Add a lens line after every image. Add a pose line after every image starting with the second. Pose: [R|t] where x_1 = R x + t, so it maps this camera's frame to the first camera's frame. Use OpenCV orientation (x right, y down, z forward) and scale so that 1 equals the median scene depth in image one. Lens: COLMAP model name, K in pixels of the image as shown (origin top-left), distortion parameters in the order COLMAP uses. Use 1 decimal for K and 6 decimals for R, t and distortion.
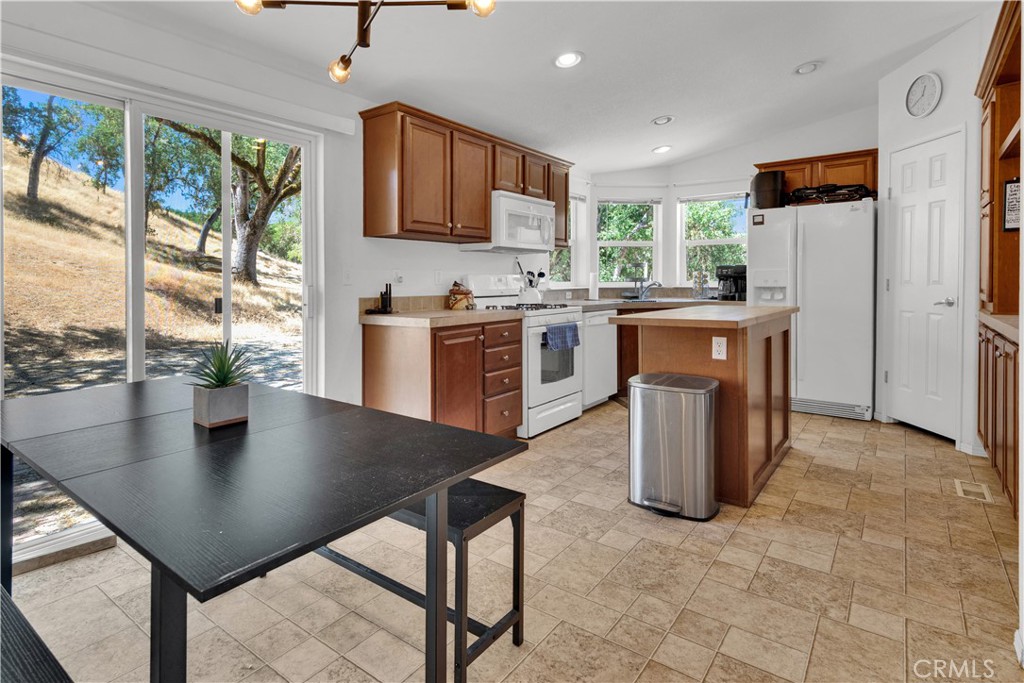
lens RADIAL K [[523.8, 0, 511.9], [0, 523.8, 285.0], [0, 0, 1]] dist [0.016164, -0.000520]
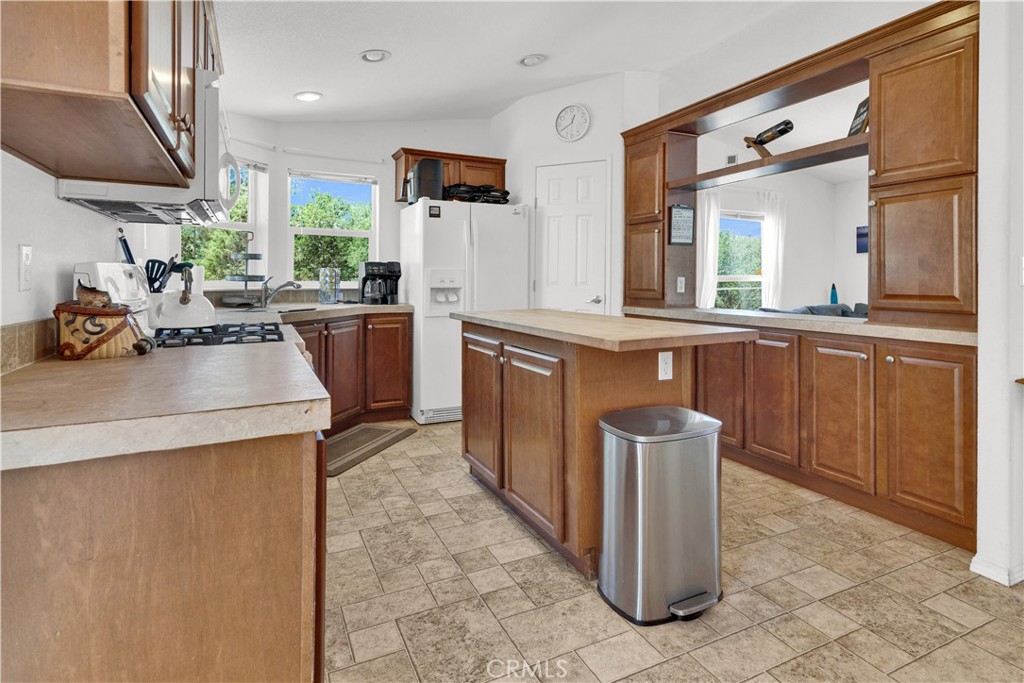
lens RADIAL K [[521.9, 0, 509.1], [0, 521.9, 278.1], [0, 0, 1]] dist [0.016988, 0.000482]
pose [[0.468484, 0.009253, 0.883424, -0.320321], [0.000707, 0.999941, -0.010848, -0.004306], [-0.883472, 0.005707, 0.468449, 0.628697]]
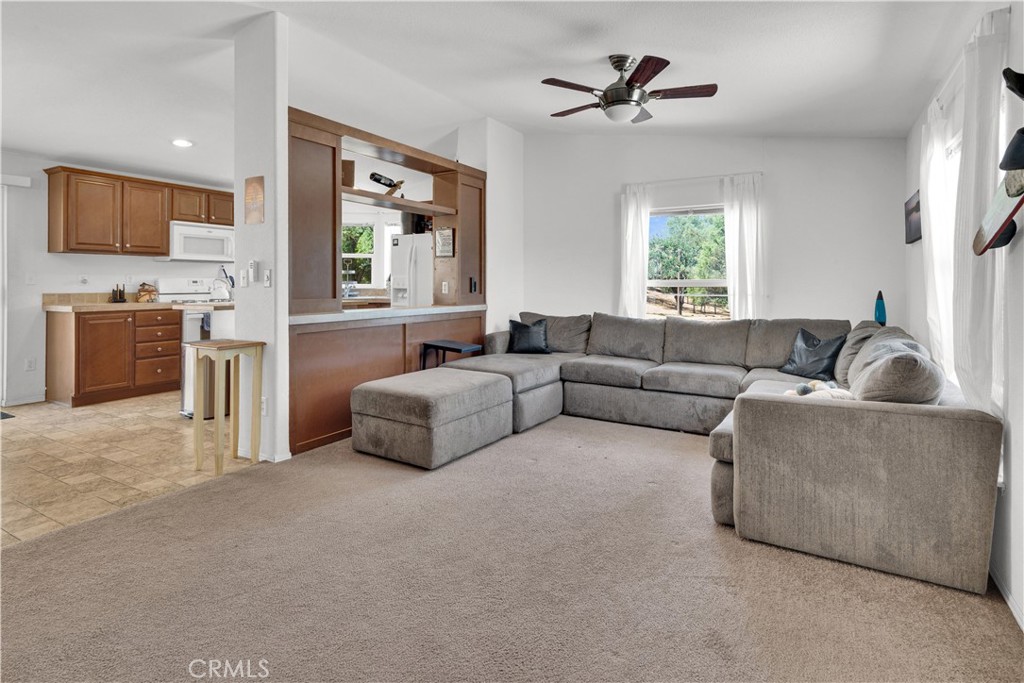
lens RADIAL K [[523.8, 0, 511.9], [0, 523.8, 285.0], [0, 0, 1]] dist [0.016164, -0.000520]
pose [[0.993688, 0.009385, 0.111788, 0.819745], [-0.009079, 0.999954, -0.003243, -0.006006], [-0.111813, 0.002208, 0.993727, -0.617277]]
